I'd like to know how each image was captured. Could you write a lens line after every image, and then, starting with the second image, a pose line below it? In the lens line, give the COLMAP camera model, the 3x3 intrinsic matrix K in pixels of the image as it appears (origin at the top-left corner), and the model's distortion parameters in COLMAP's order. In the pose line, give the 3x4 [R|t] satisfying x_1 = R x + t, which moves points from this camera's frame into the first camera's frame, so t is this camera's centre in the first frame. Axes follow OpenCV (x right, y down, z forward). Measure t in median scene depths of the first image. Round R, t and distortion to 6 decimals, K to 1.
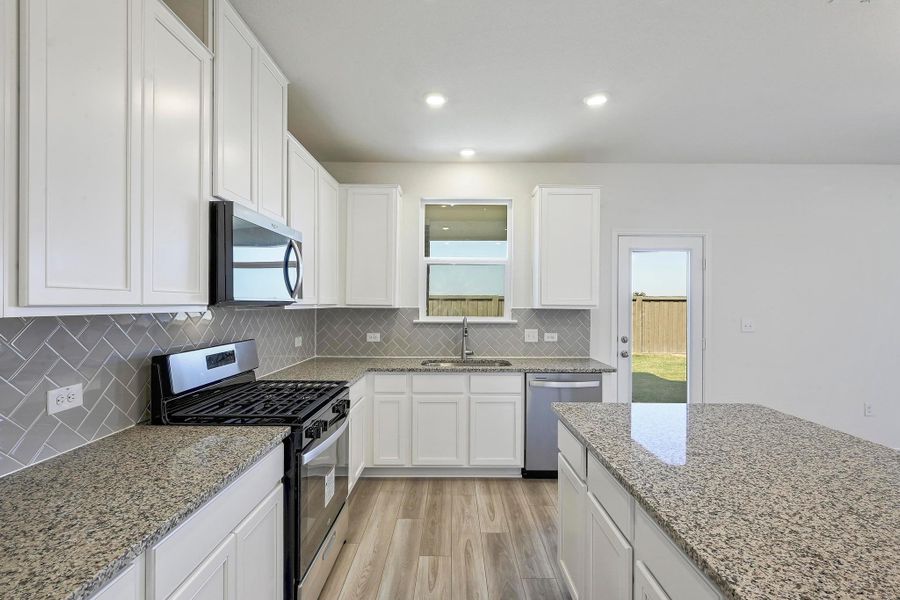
lens RADIAL K [[404.1, 0, 450.9], [0, 404.1, 301.4], [0, 0, 1]] dist [0.000144, 0.000141]
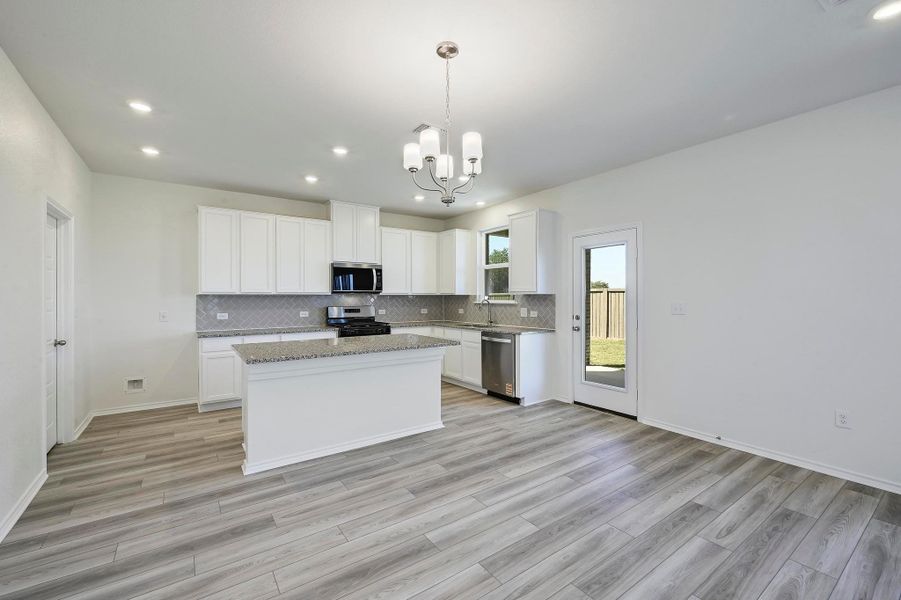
lens RADIAL K [[379.4, 0, 455.1], [0, 379.4, 297.2], [0, 0, 1]] dist [-0.000025, 0.000258]
pose [[0.584467, -0.007432, -0.811384, 1.188187], [0.009388, 0.999953, -0.002397, 0.029448], [0.811363, -0.006217, 0.584509, -0.023571]]
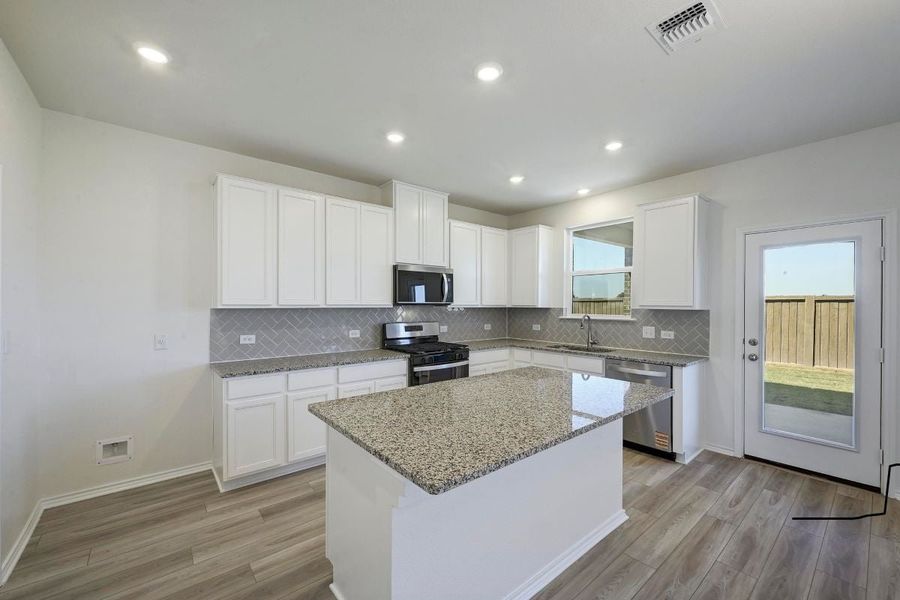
lens RADIAL K [[361.7, 0, 451.8], [0, 361.7, 303.7], [0, 0, 1]] dist [0.000042, 0.000187]
pose [[0.643529, -0.003156, -0.765415, 0.627487], [0.003405, 0.999993, -0.001261, 0.002341], [0.765414, -0.001795, 0.643535, -0.092773]]
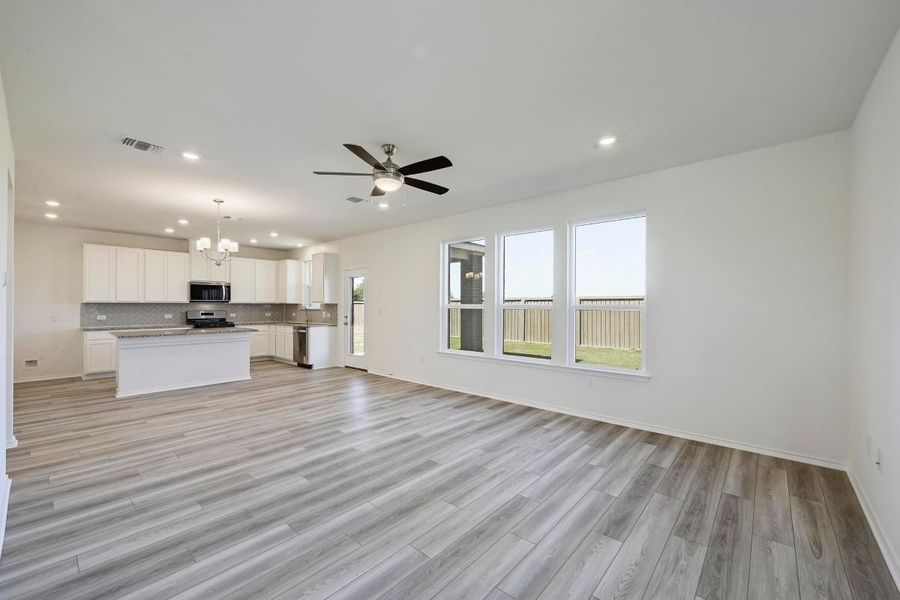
lens RADIAL K [[361.7, 0, 451.8], [0, 361.7, 303.7], [0, 0, 1]] dist [0.000042, 0.000187]
pose [[0.751133, -0.007187, -0.660112, 2.192744], [0.006214, 0.999973, -0.003817, 0.032472], [0.660121, -0.001235, 0.751158, -0.115791]]
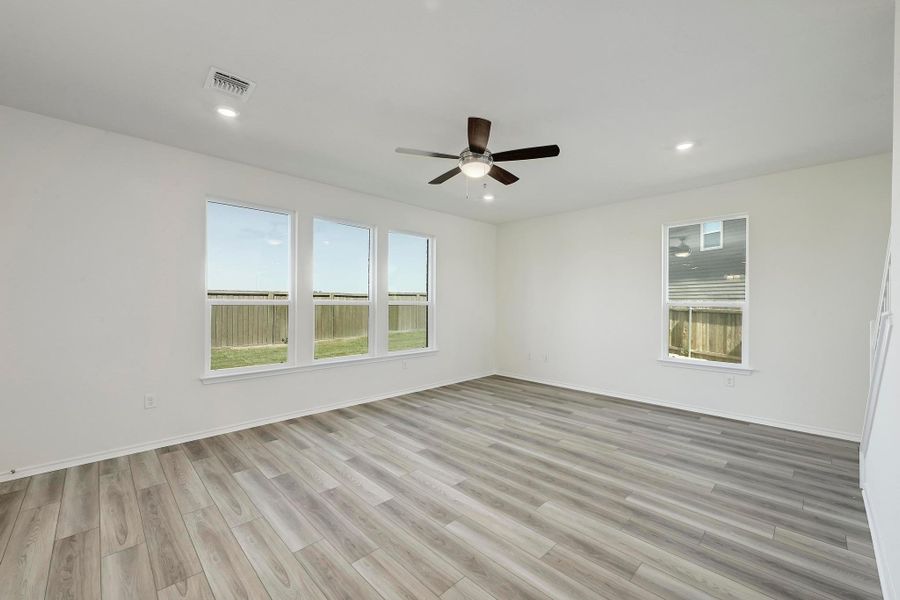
lens RADIAL K [[361.7, 0, 451.8], [0, 361.7, 303.7], [0, 0, 1]] dist [0.000042, 0.000187]
pose [[0.710336, -0.003021, 0.703856, 0.933009], [-0.003603, 0.999962, 0.007928, 0.030968], [-0.703853, -0.008168, 0.710298, -0.092218]]
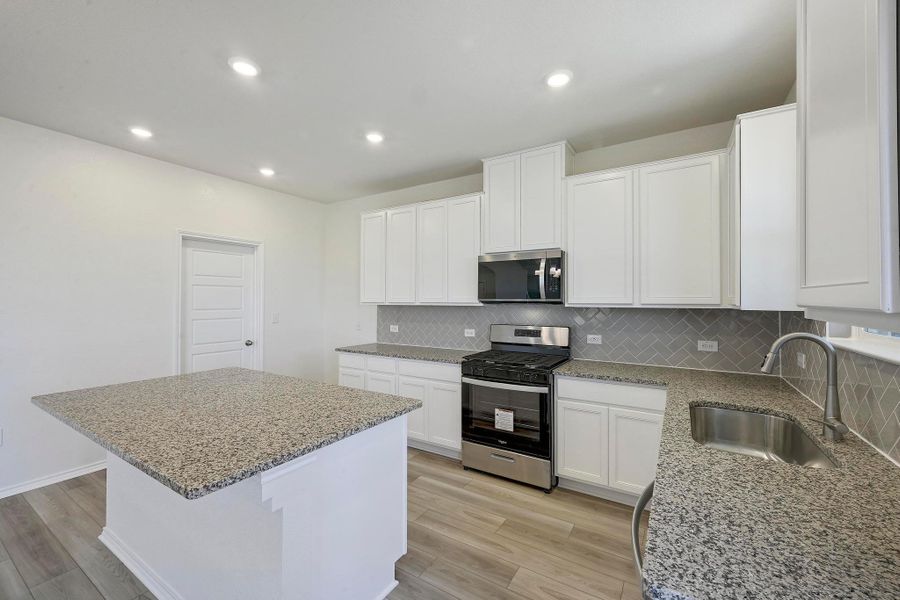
lens RADIAL K [[369.7, 0, 453.3], [0, 369.7, 298.1], [0, 0, 1]] dist [0.000174, 0.000017]
pose [[-0.526593, -0.013053, -0.850018, 0.546921], [-0.000428, 0.999886, -0.015089, 0.005693], [0.850118, -0.007582, -0.526538, 0.855428]]
